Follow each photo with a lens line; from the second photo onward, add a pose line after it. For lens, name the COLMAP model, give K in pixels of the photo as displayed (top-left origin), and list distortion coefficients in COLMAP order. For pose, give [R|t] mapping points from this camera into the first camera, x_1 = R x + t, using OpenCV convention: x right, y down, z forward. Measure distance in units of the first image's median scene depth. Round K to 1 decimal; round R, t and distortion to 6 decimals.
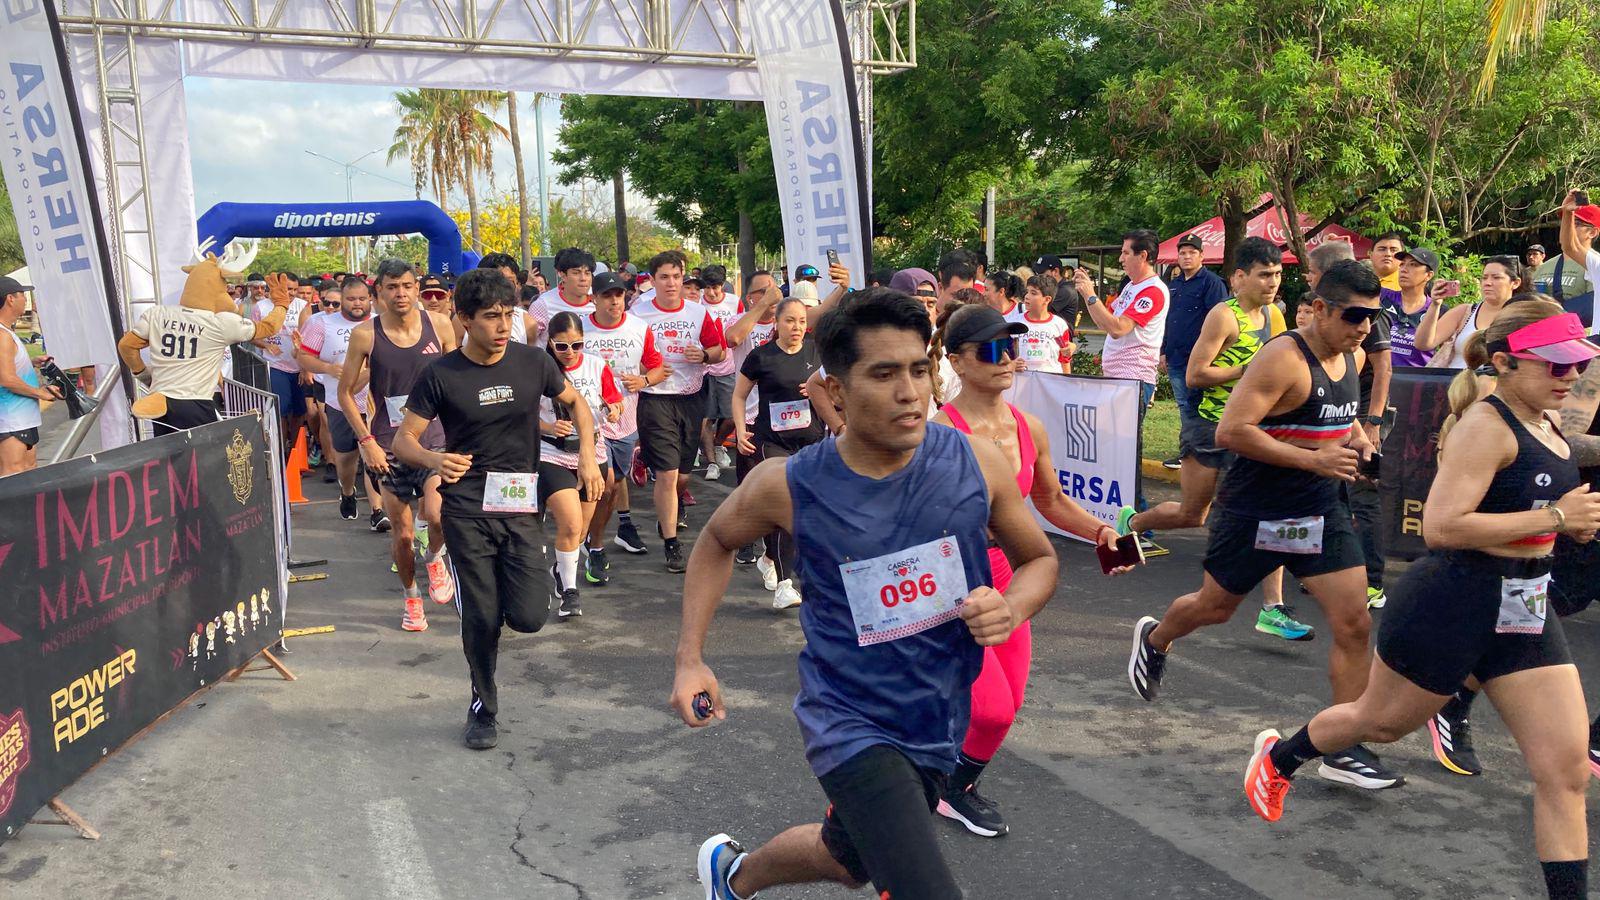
lens RADIAL K [[1275.7, 0, 817.4], [0, 1275.7, 463.1], [0, 0, 1]] dist [-0.001850, 0.029610]
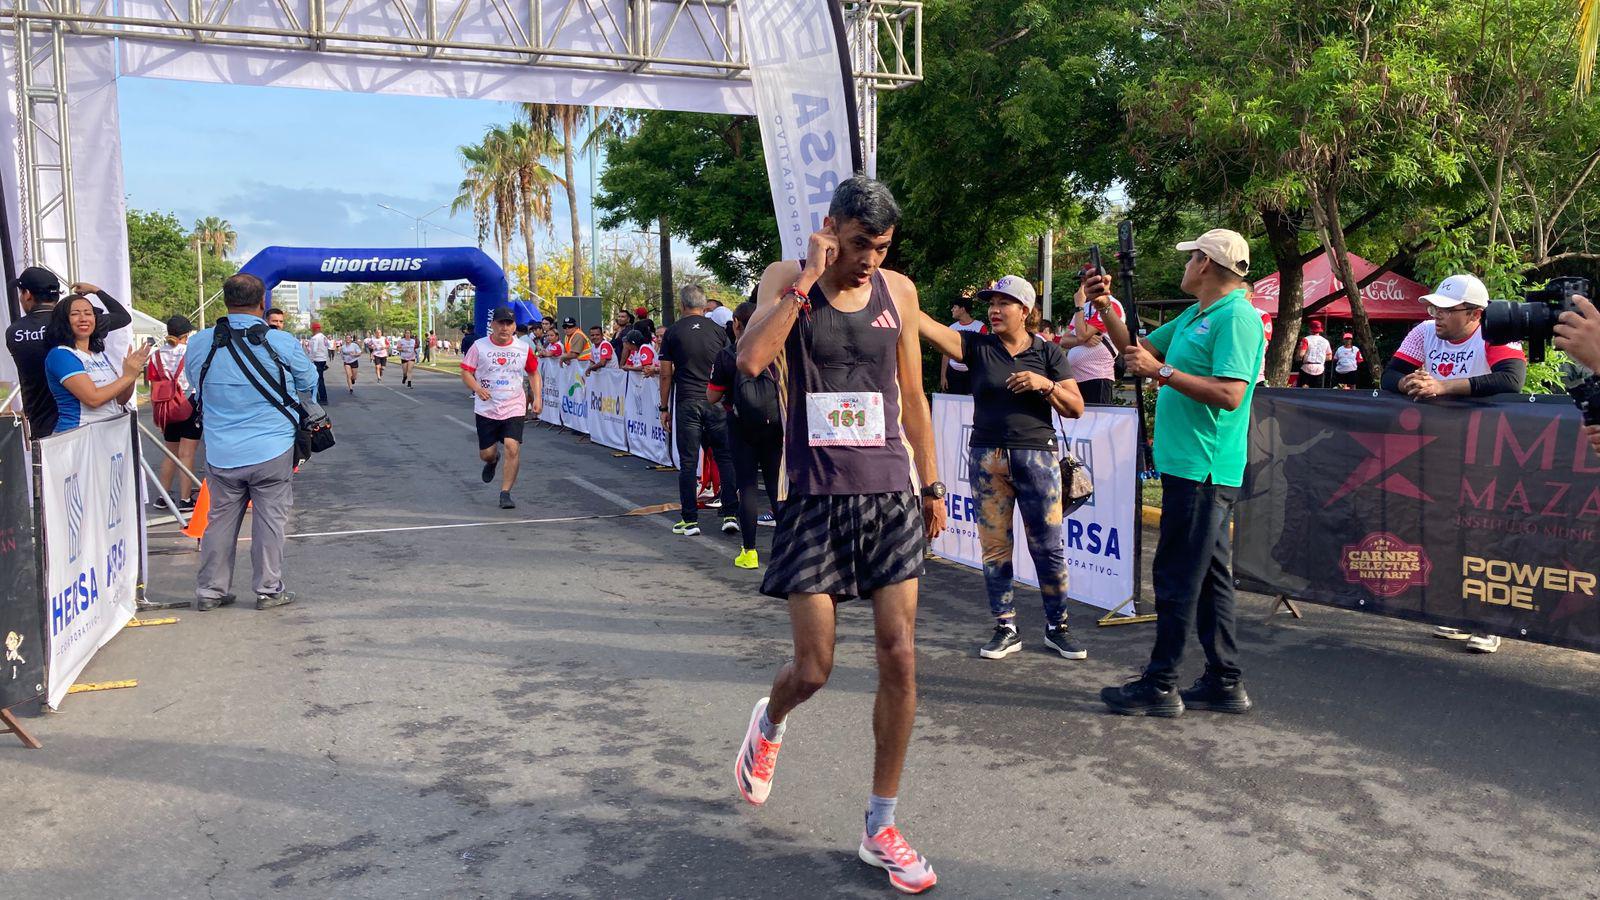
lens RADIAL K [[1285.0, 0, 800.0], [0, 1285.0, 450.0], [0, 0, 1]] dist [0.012423, -0.003886]
pose [[0.998272, 0.015923, -0.056572, 0.053119], [-0.018891, 0.998451, -0.052336, 0.007940], [0.055651, 0.053314, 0.997026, 0.097512]]
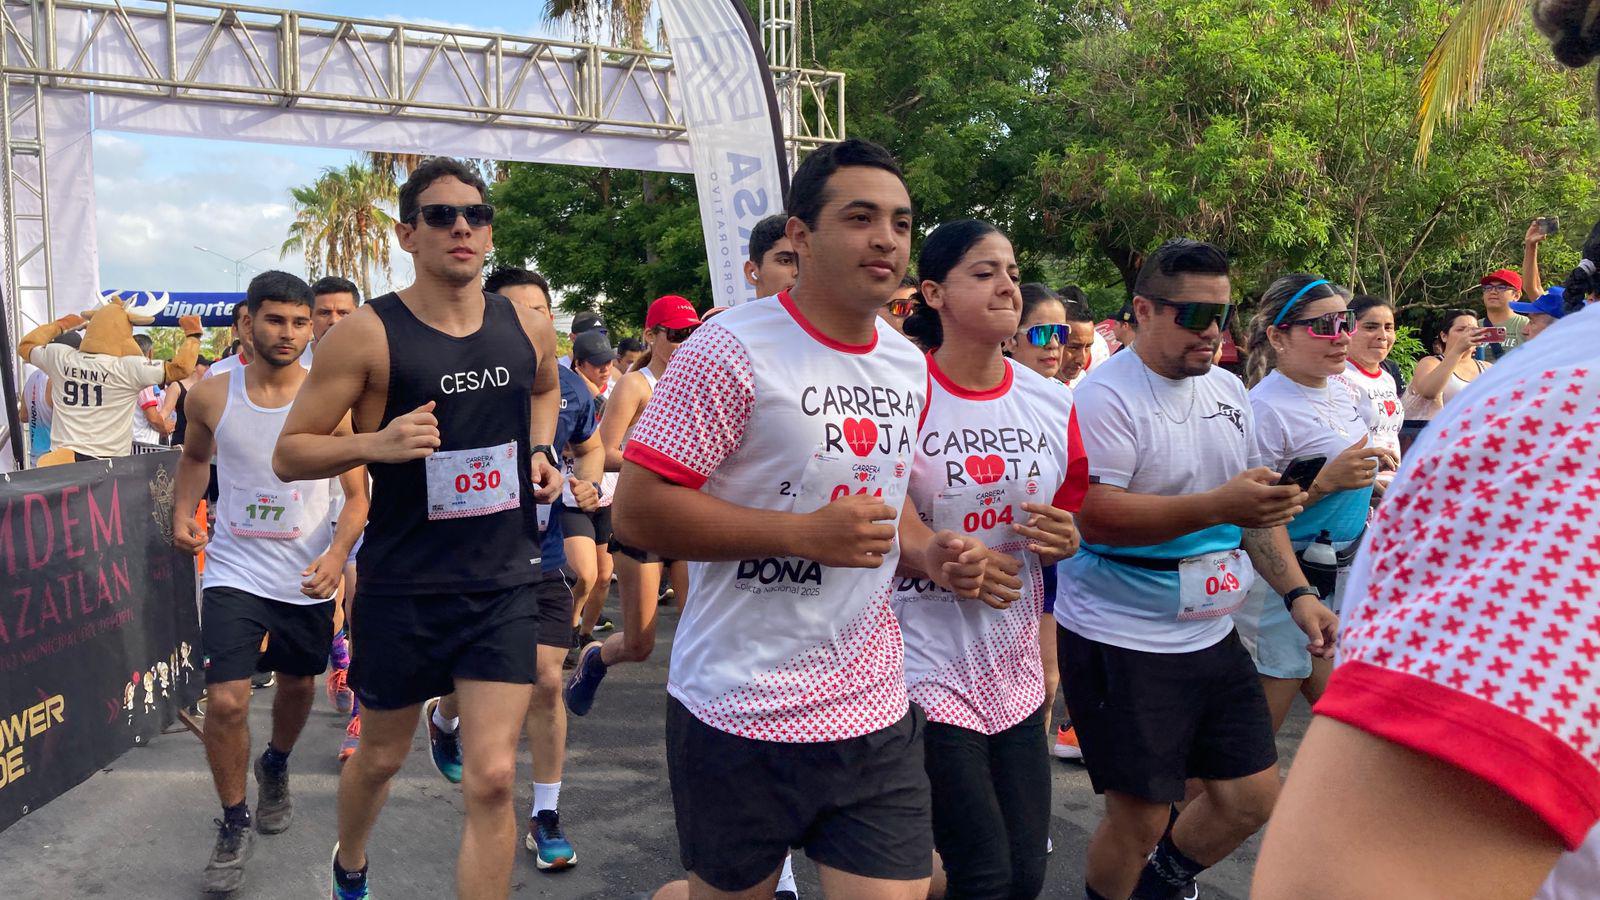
lens RADIAL K [[1285.0, 0, 800.0], [0, 1285.0, 450.0], [0, 0, 1]] dist [0.012423, -0.003886]
pose [[0.997914, 0.002833, 0.064501, -0.026398], [0.002853, 0.996127, -0.087879, 0.020937], [-0.064500, 0.087880, 0.994041, 0.024749]]
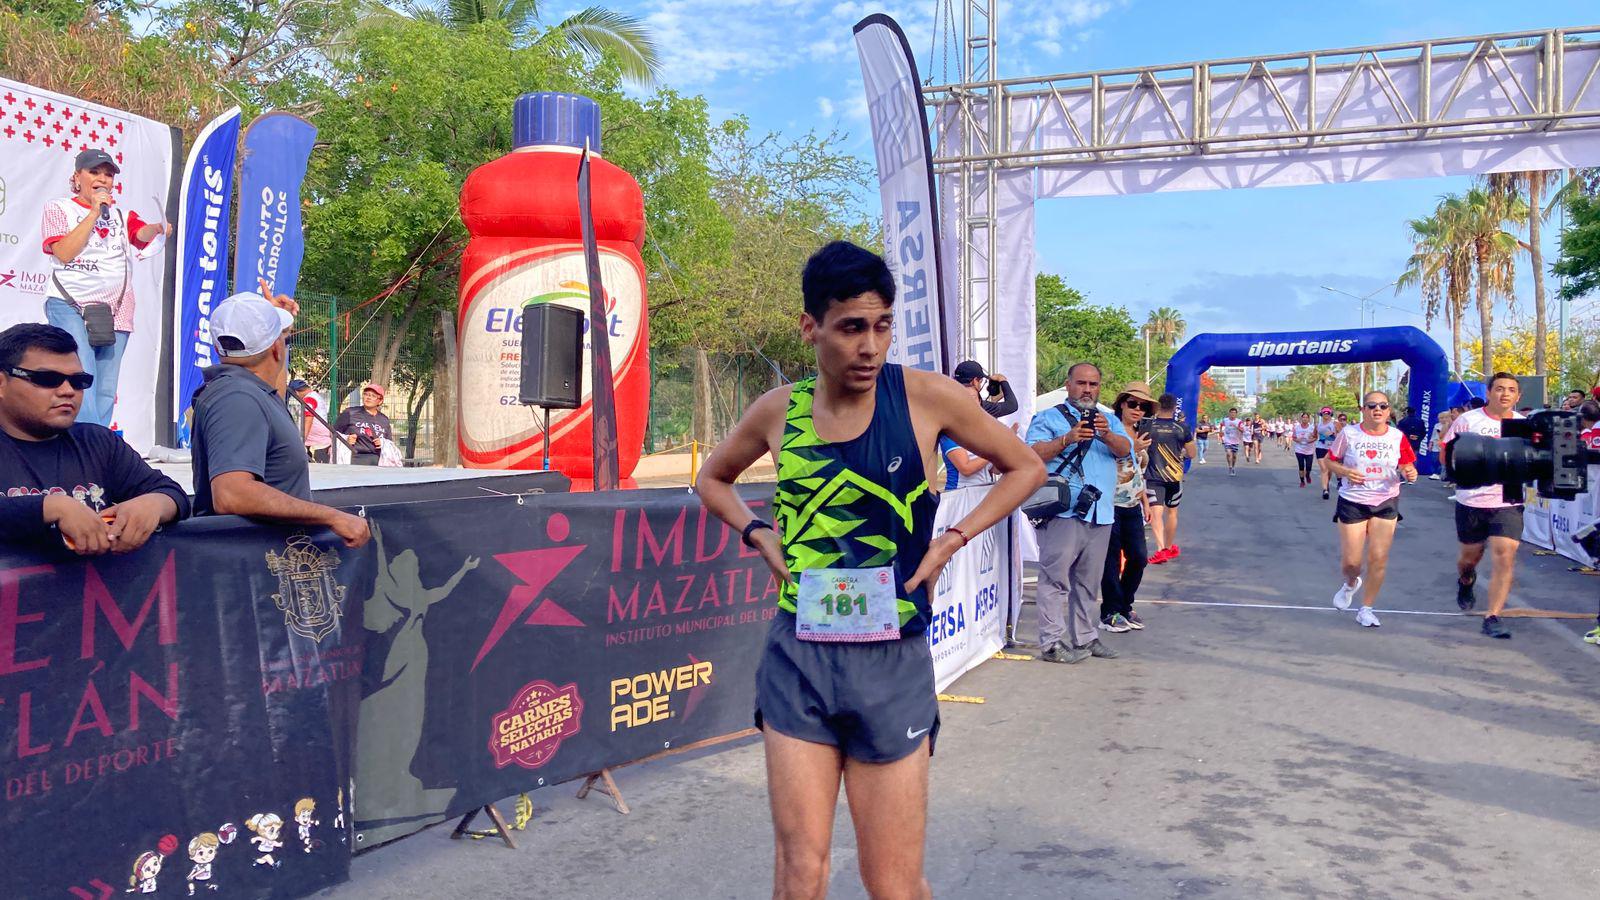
lens RADIAL K [[1285.0, 0, 800.0], [0, 1285.0, 450.0], [0, 0, 1]] dist [0.012423, -0.003886]
pose [[0.729352, 0.031493, -0.683413, 0.112288], [-0.108750, 0.991576, -0.070366, 0.011416], [0.675440, 0.125643, 0.726632, 0.076092]]
